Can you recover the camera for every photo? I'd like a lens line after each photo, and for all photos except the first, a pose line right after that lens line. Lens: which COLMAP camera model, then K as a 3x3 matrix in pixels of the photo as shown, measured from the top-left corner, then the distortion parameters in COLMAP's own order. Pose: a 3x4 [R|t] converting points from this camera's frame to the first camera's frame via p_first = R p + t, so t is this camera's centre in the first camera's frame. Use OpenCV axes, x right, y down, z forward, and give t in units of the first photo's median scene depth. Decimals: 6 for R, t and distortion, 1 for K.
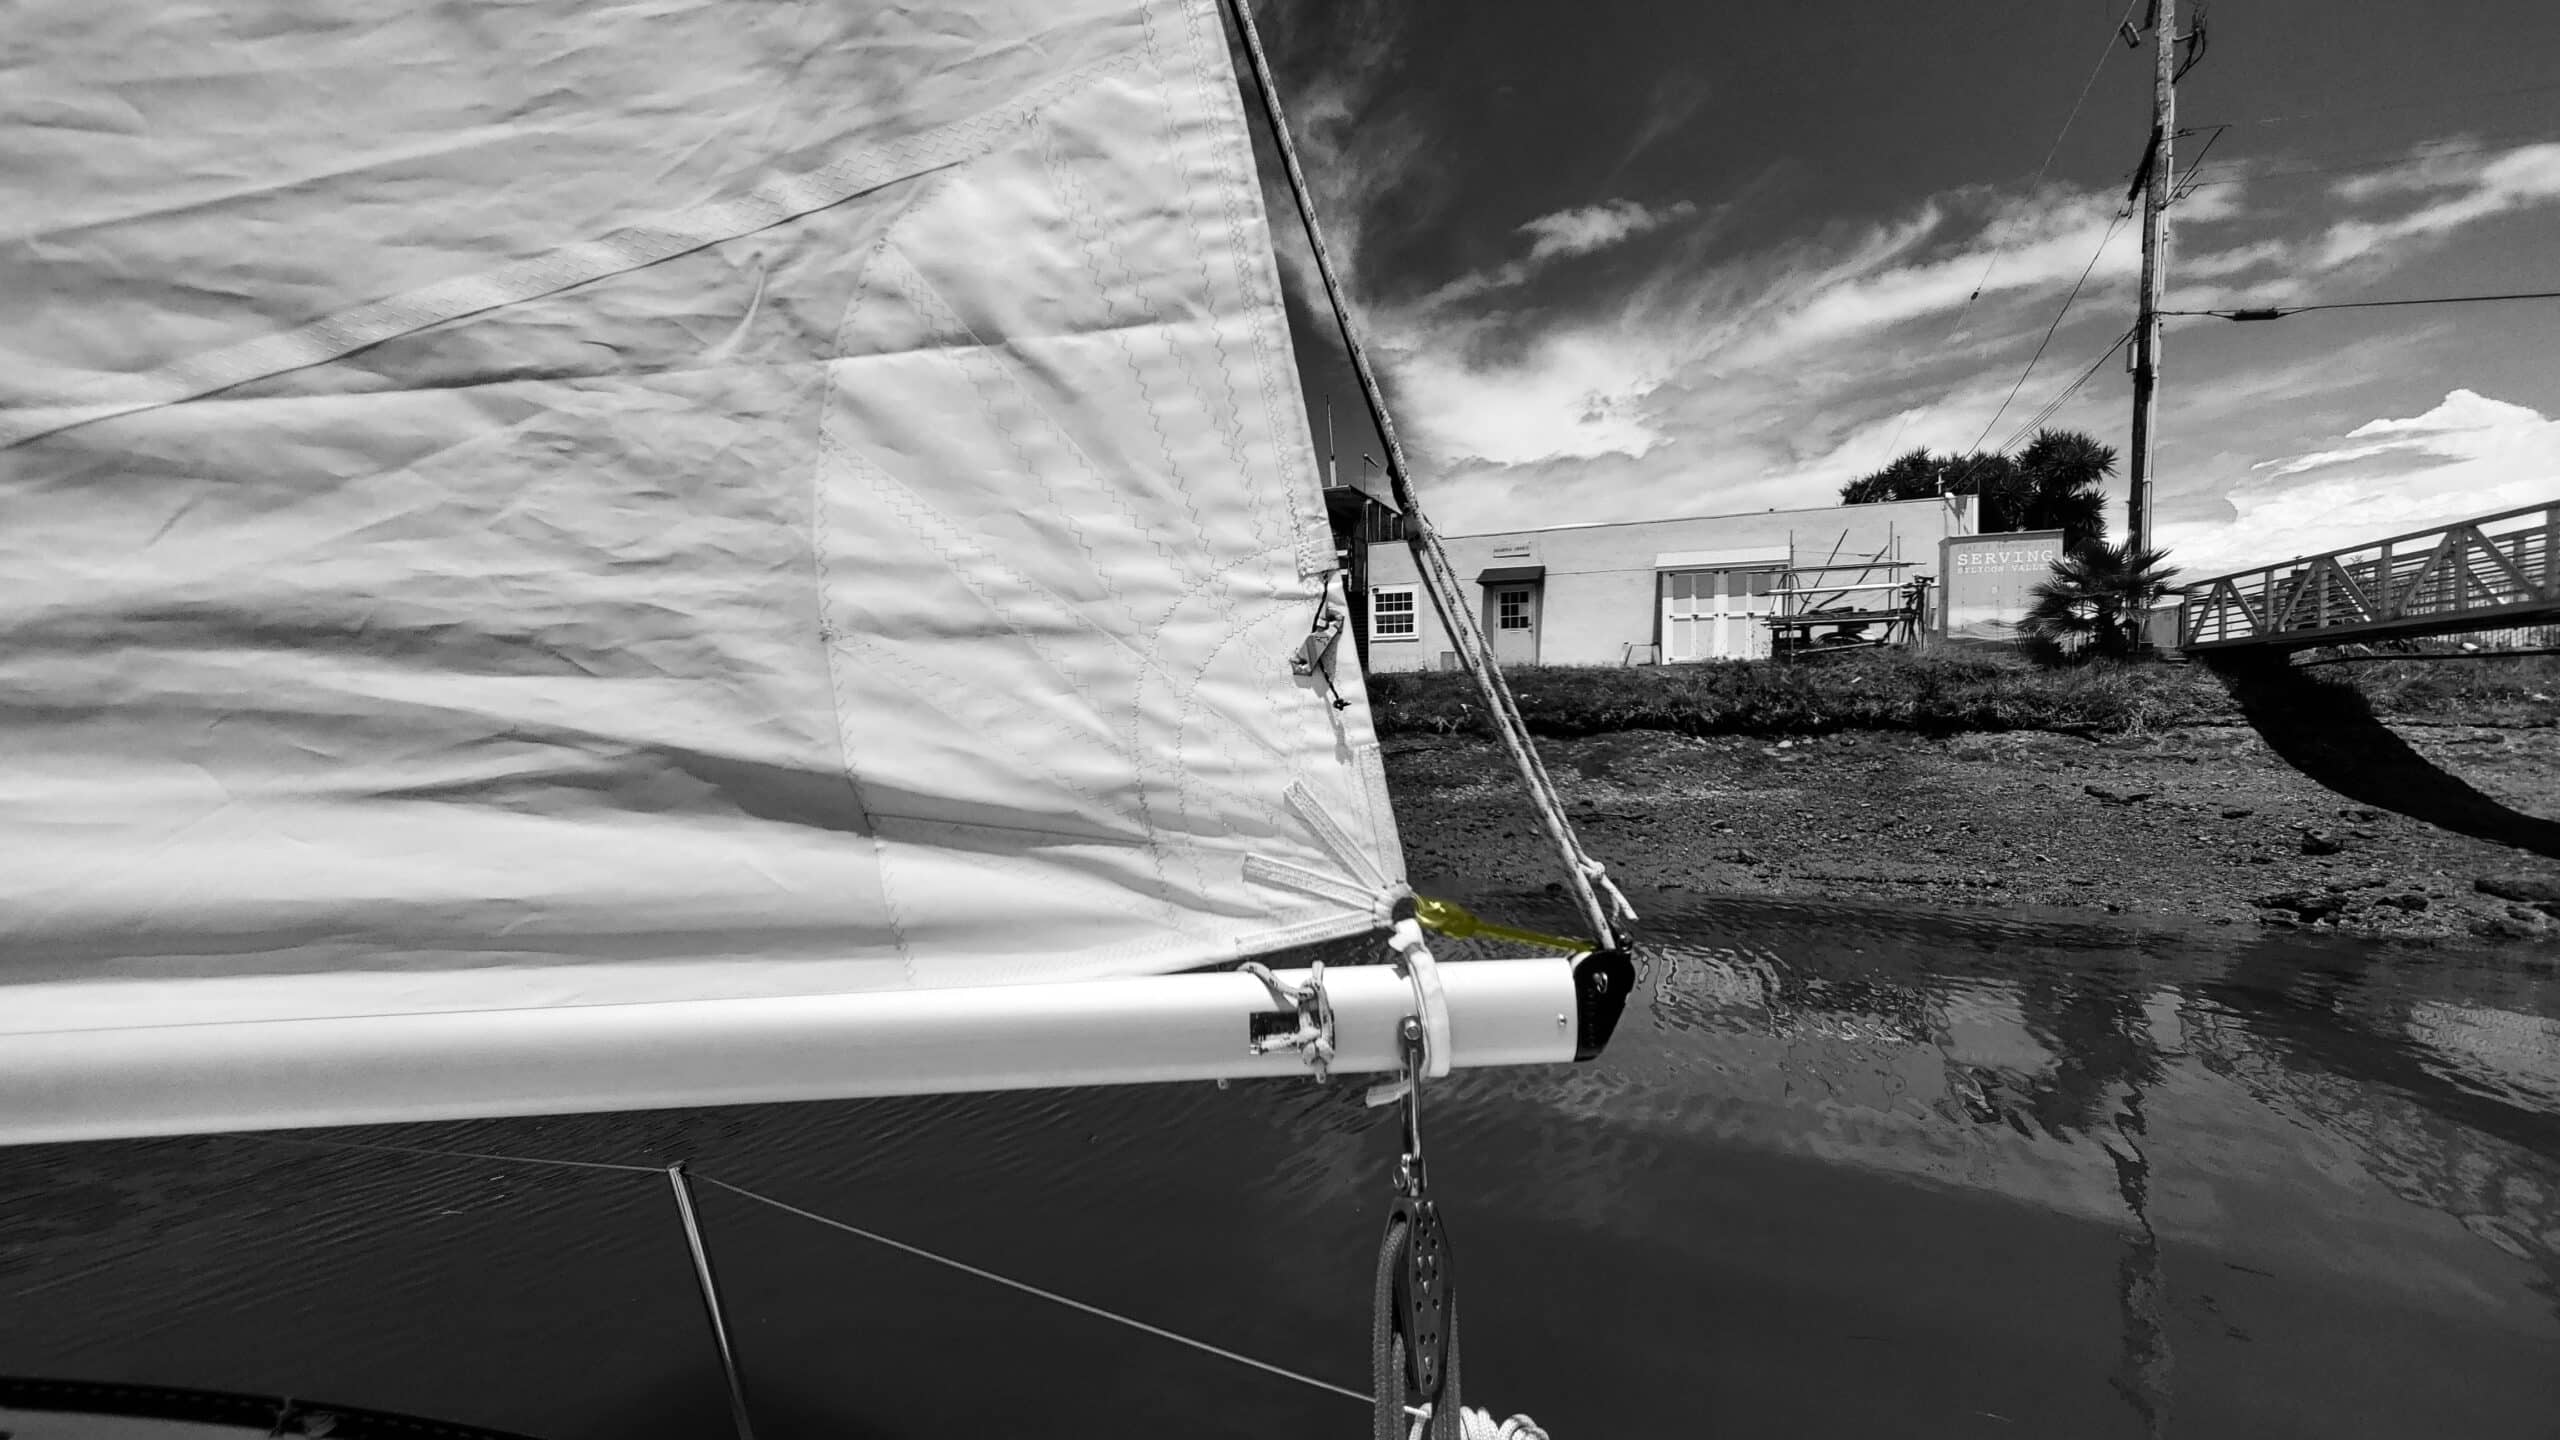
lens RADIAL K [[1019.6, 0, 1304.4], [0, 1019.6, 744.3], [0, 0, 1]] dist [0.014675, -0.000005]
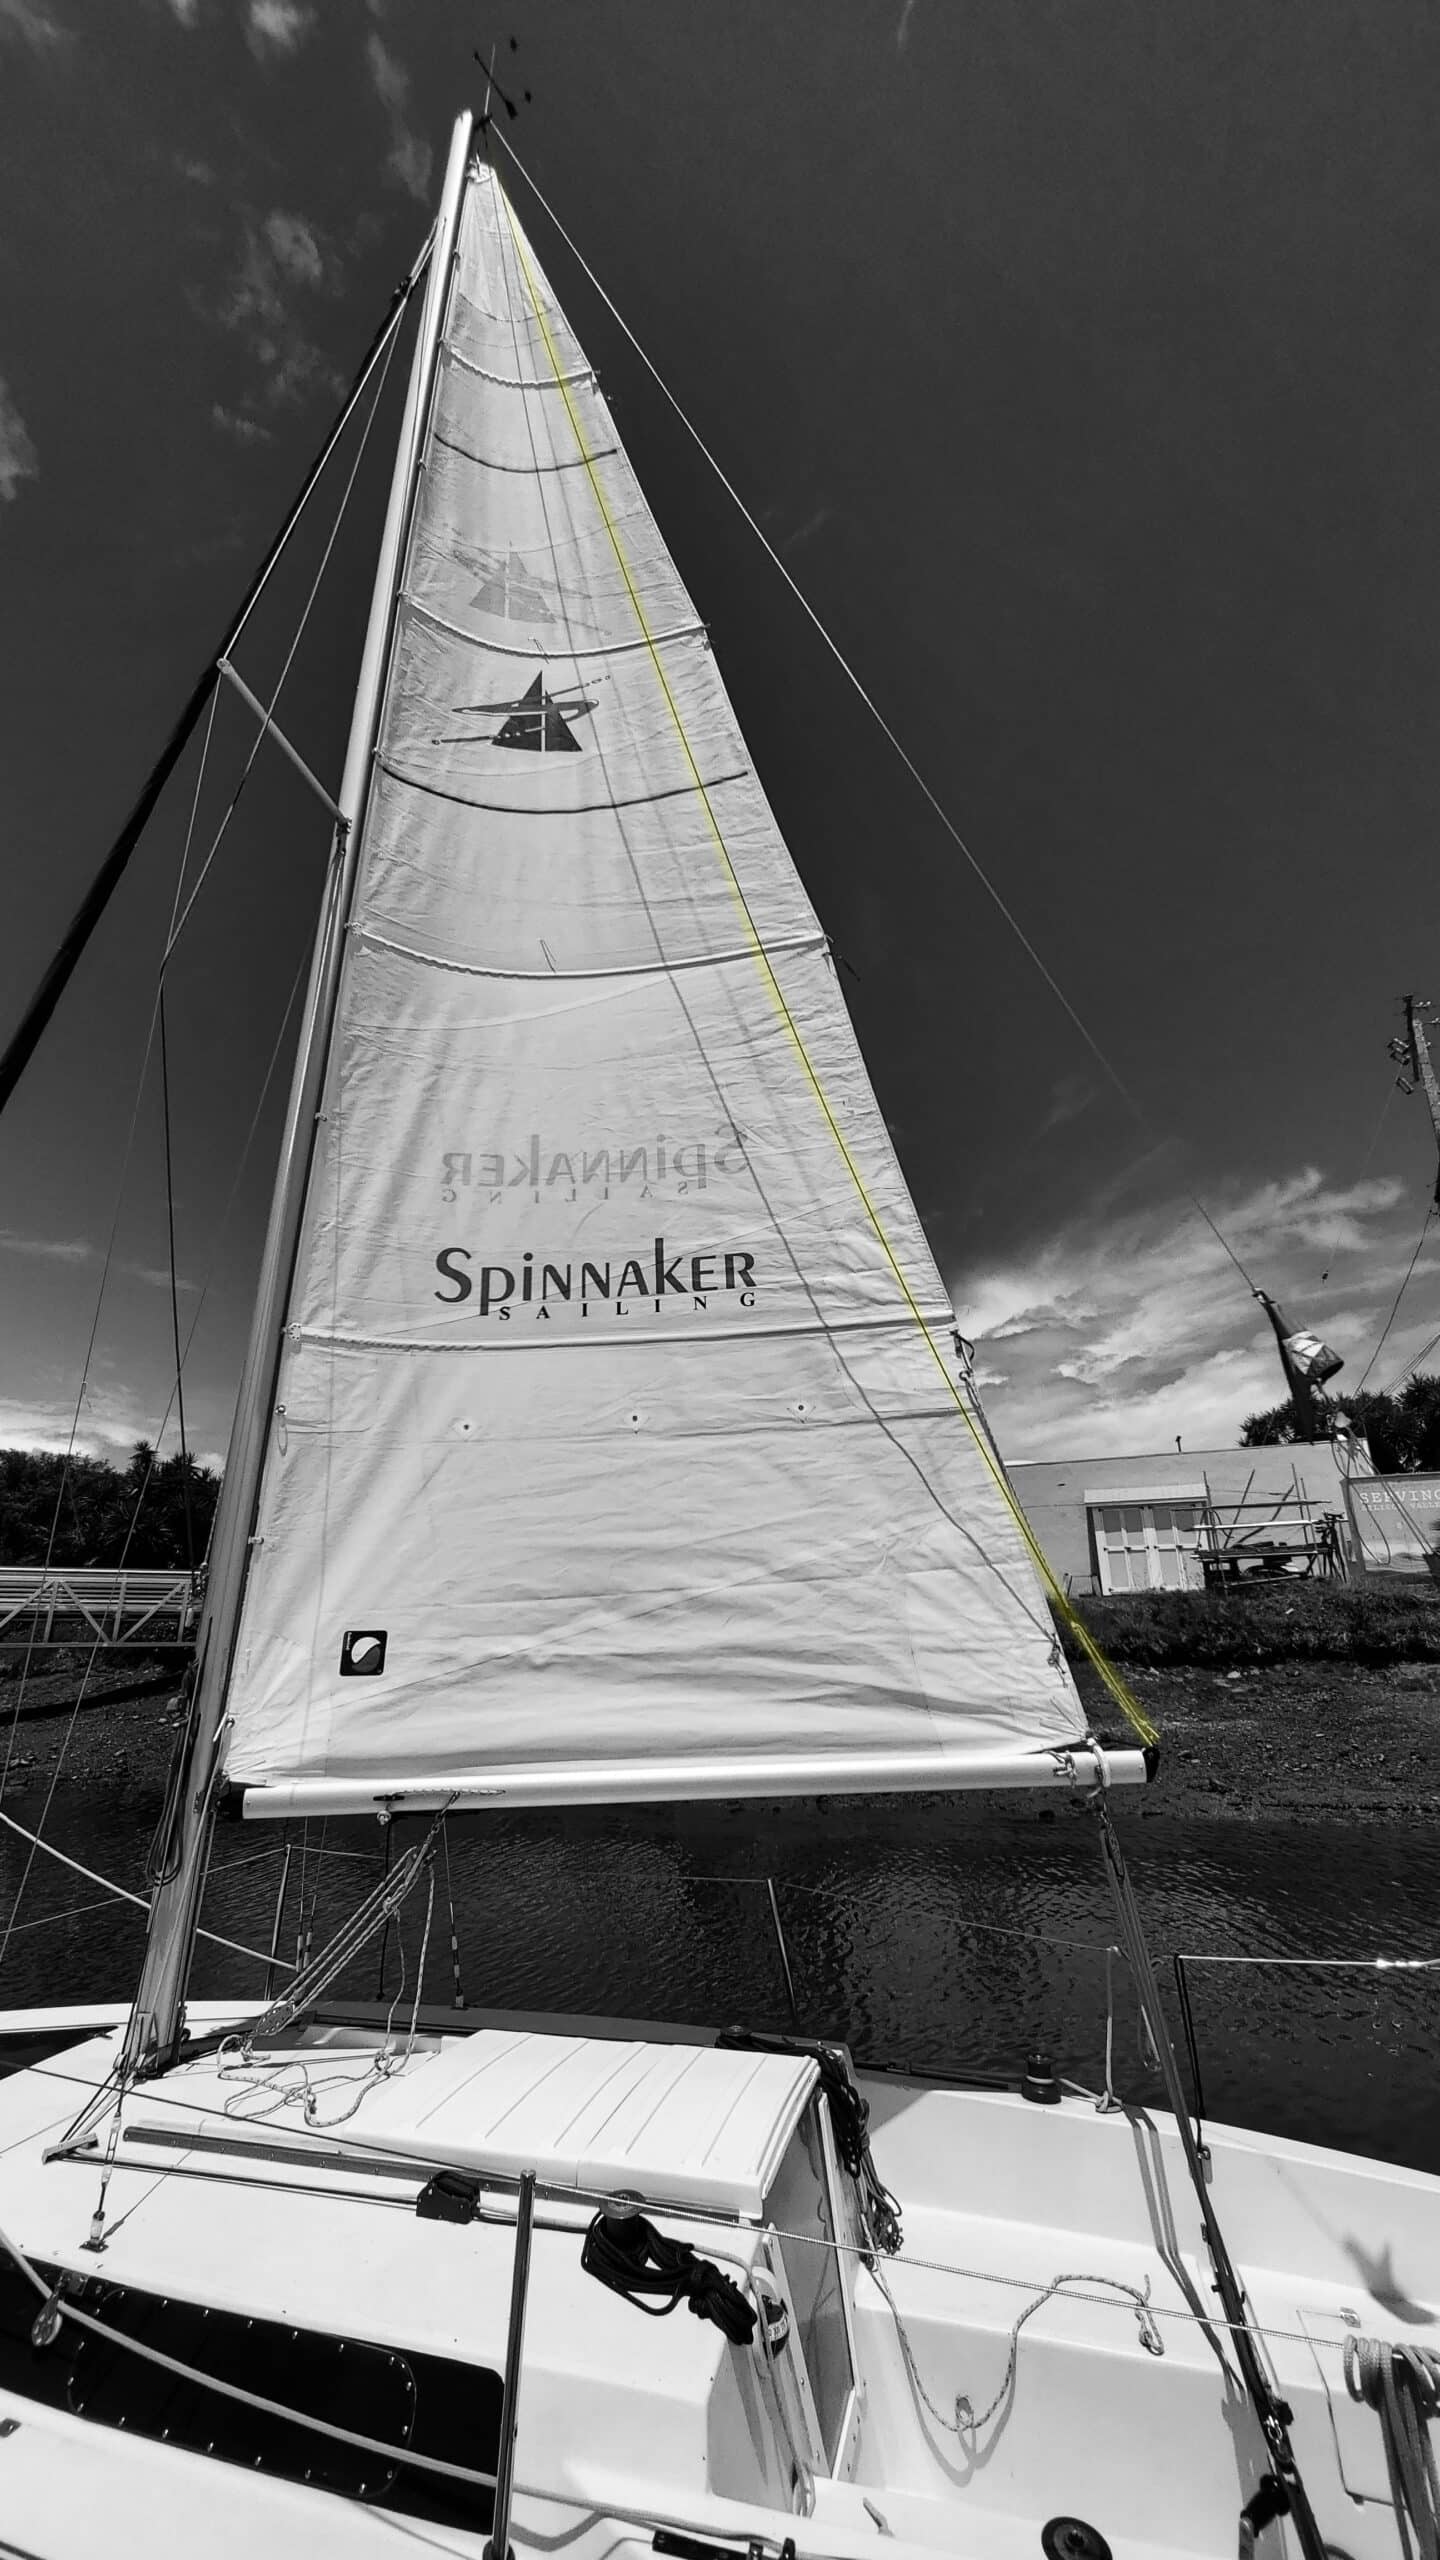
lens RADIAL K [[997.8, 0, 693.6], [0, 997.8, 1311.3], [0, 0, 1]] dist [0.011787, 0.000051]
pose [[0.999326, -0.018262, -0.031831, -0.060888], [0.006264, 0.939540, -0.342382, -0.001947], [0.036159, 0.341952, 0.939022, -0.150984]]
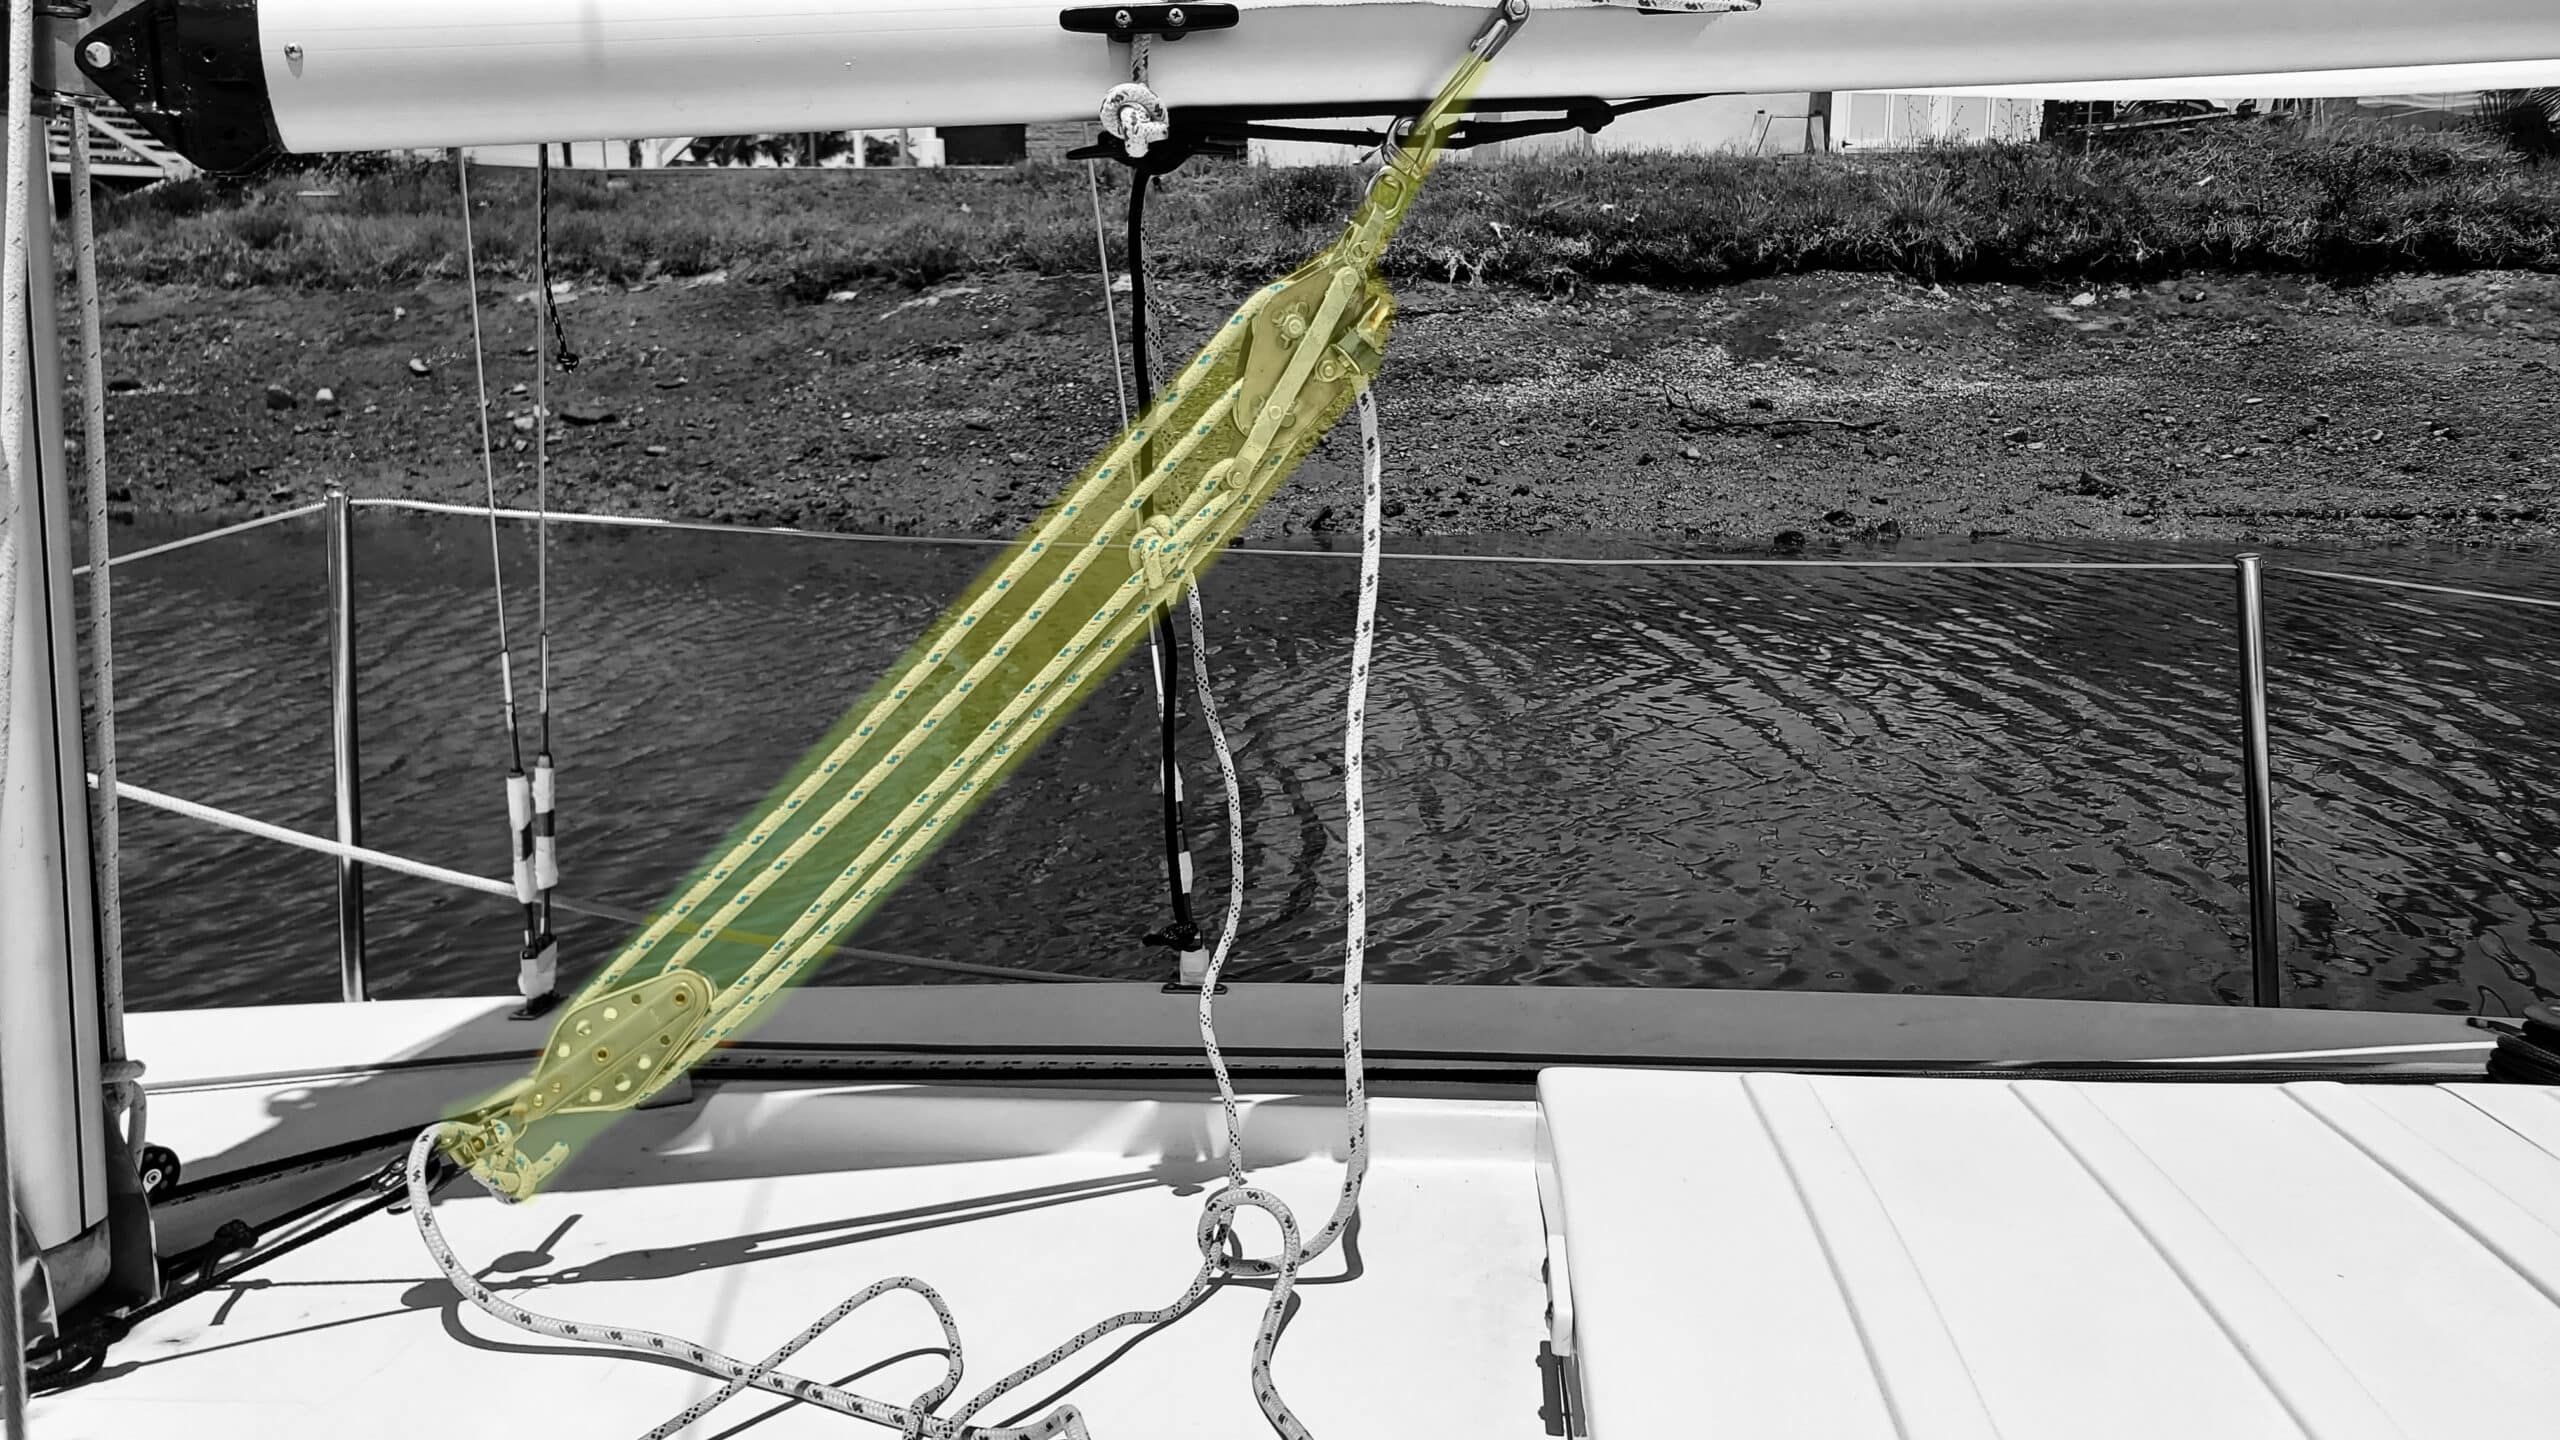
lens RADIAL K [[2013.2, 0, 1280.0], [0, 2013.2, 720.0], [0, 0, 1]] dist [-0.007982, 0.040381]
pose [[0.988289, -0.028265, 0.149950, -0.130975], [0.000833, 0.983680, 0.179925, 0.029845], [-0.152589, -0.177693, 0.972184, -0.012579]]
